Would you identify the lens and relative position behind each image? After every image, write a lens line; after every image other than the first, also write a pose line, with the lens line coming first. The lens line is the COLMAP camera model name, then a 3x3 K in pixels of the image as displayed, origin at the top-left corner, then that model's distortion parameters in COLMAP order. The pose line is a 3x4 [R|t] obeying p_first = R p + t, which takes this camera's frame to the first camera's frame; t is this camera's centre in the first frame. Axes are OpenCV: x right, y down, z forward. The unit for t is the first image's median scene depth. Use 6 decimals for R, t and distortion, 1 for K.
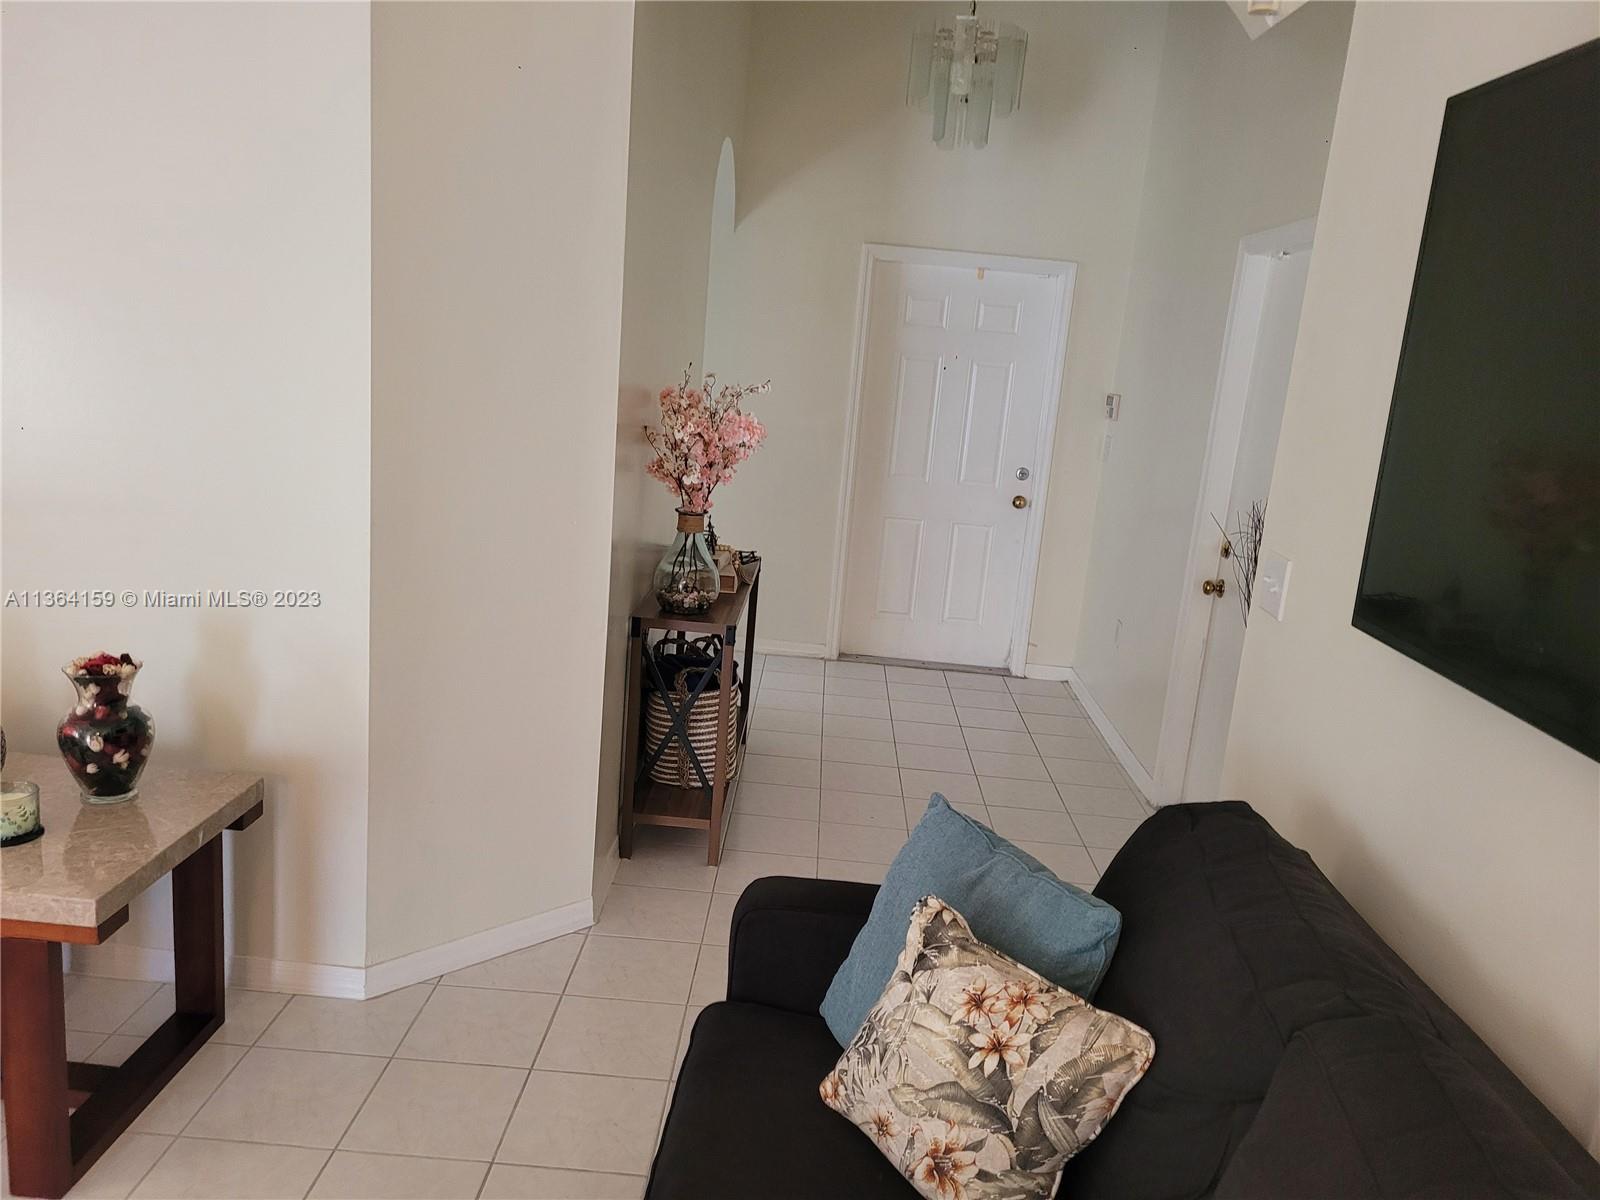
lens RADIAL K [[1200.7, 0, 791.6], [0, 1200.7, 600.2], [0, 0, 1]] dist [0.057283, -0.048344]
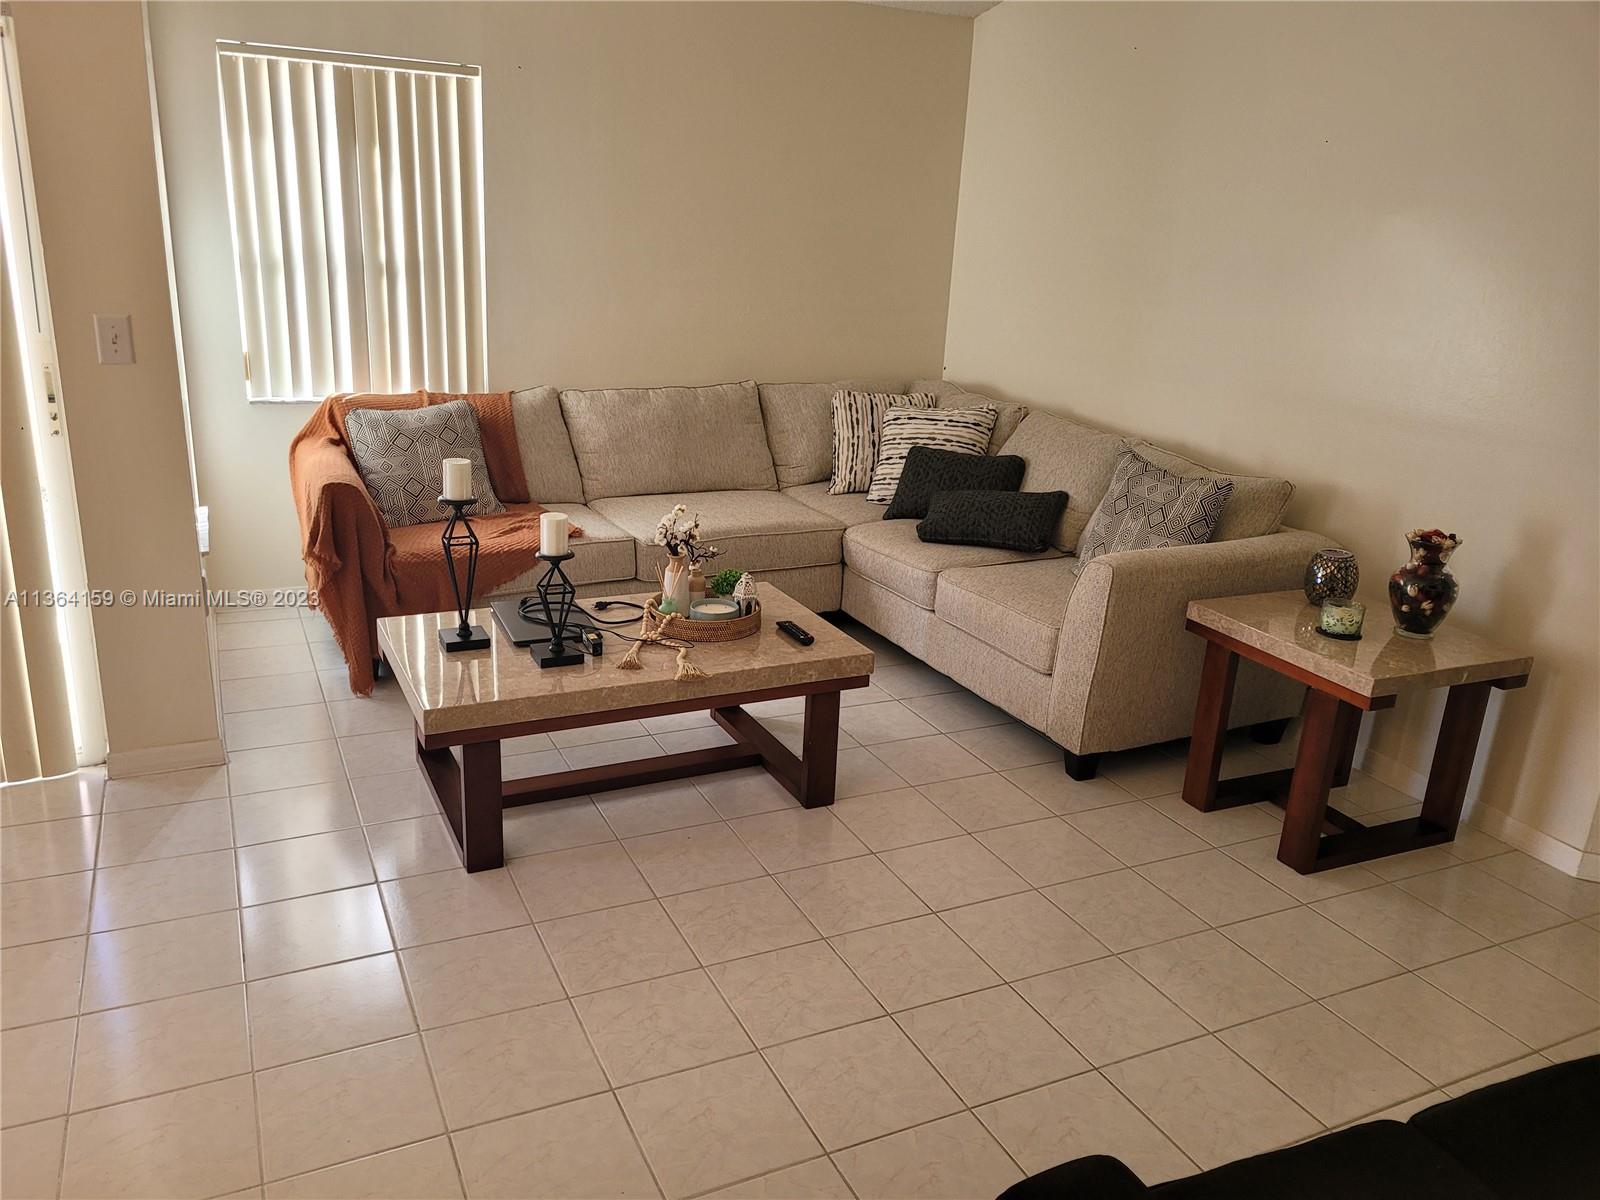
lens RADIAL K [[1200.7, 0, 796.4], [0, 1200.7, 600.4], [0, 0, 1]] dist [0.057283, -0.048344]
pose [[0.466455, 0.214941, -0.858033, 0.181297], [-0.207862, 0.969499, 0.129863, 0.060246], [0.859775, 0.117777, 0.496905, -0.179032]]
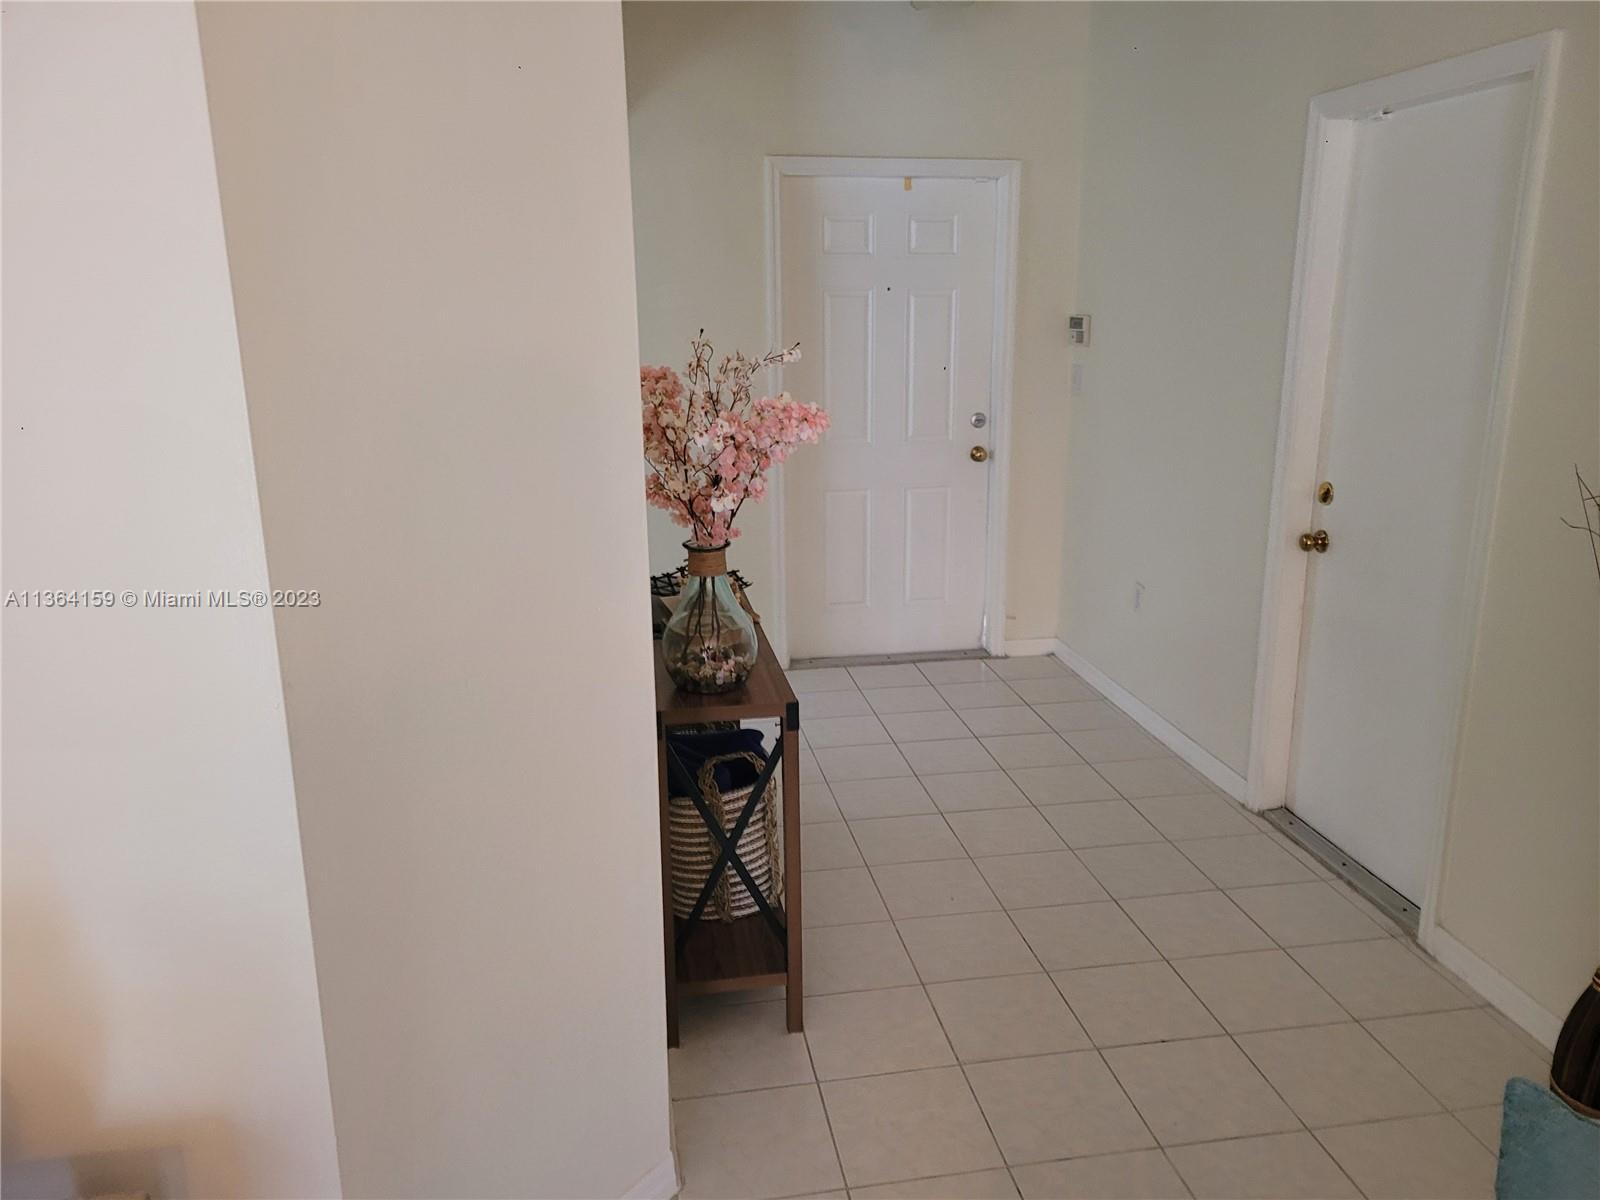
lens RADIAL K [[1200.7, 0, 812.7], [0, 1200.7, 601.4], [0, 0, 1]] dist [0.057283, -0.048344]
pose [[0.973319, -0.141247, 0.180827, -0.153785], [0.132412, 0.989371, 0.060098, -0.075514], [-0.187394, -0.034551, 0.981677, 0.312370]]
